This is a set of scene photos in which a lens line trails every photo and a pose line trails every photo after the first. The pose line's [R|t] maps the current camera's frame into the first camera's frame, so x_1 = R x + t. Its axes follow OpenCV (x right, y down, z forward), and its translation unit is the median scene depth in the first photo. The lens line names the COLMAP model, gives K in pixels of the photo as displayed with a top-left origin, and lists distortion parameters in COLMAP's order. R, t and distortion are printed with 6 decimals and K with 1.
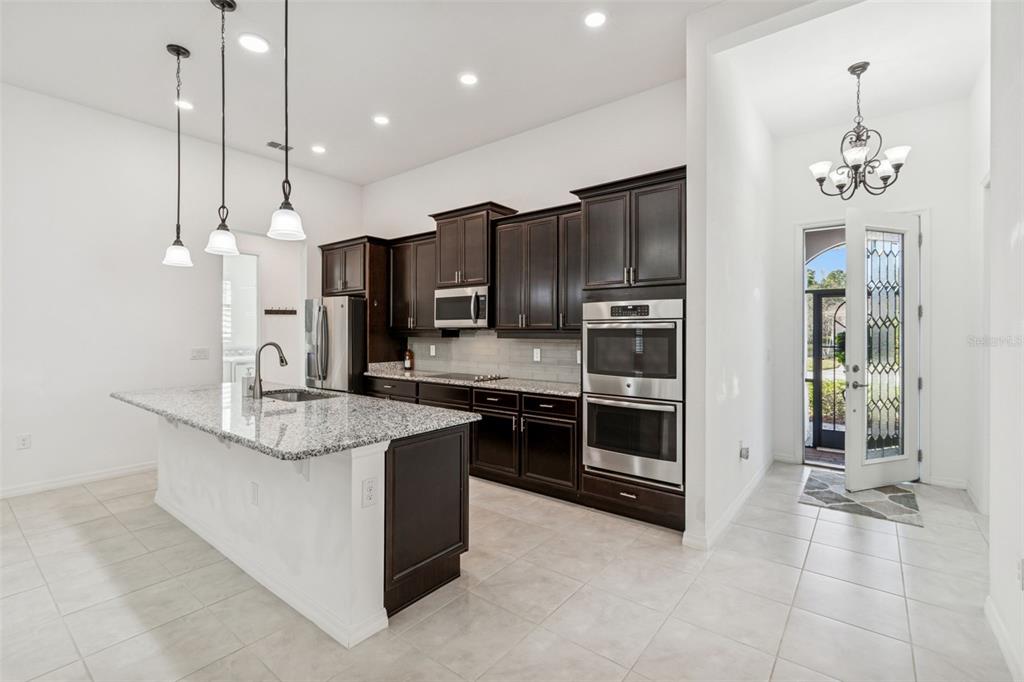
lens RADIAL K [[467.0, 0, 498.3], [0, 467.0, 333.6], [0, 0, 1]] dist [-0.001957, -0.000606]
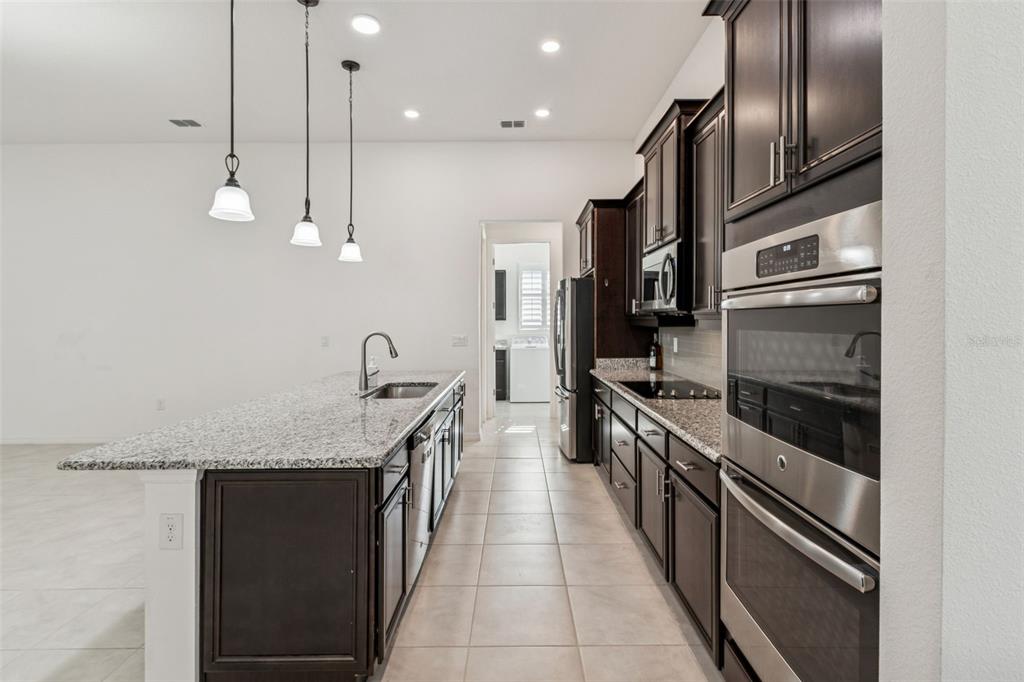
lens RADIAL K [[475.6, 0, 508.6], [0, 475.6, 322.6], [0, 0, 1]] dist [-0.000917, 0.000296]
pose [[0.623339, -0.001828, -0.781949, 0.292323], [0.005519, 0.999983, 0.002062, -0.000616], [0.781932, -0.005601, 0.623339, 0.407846]]
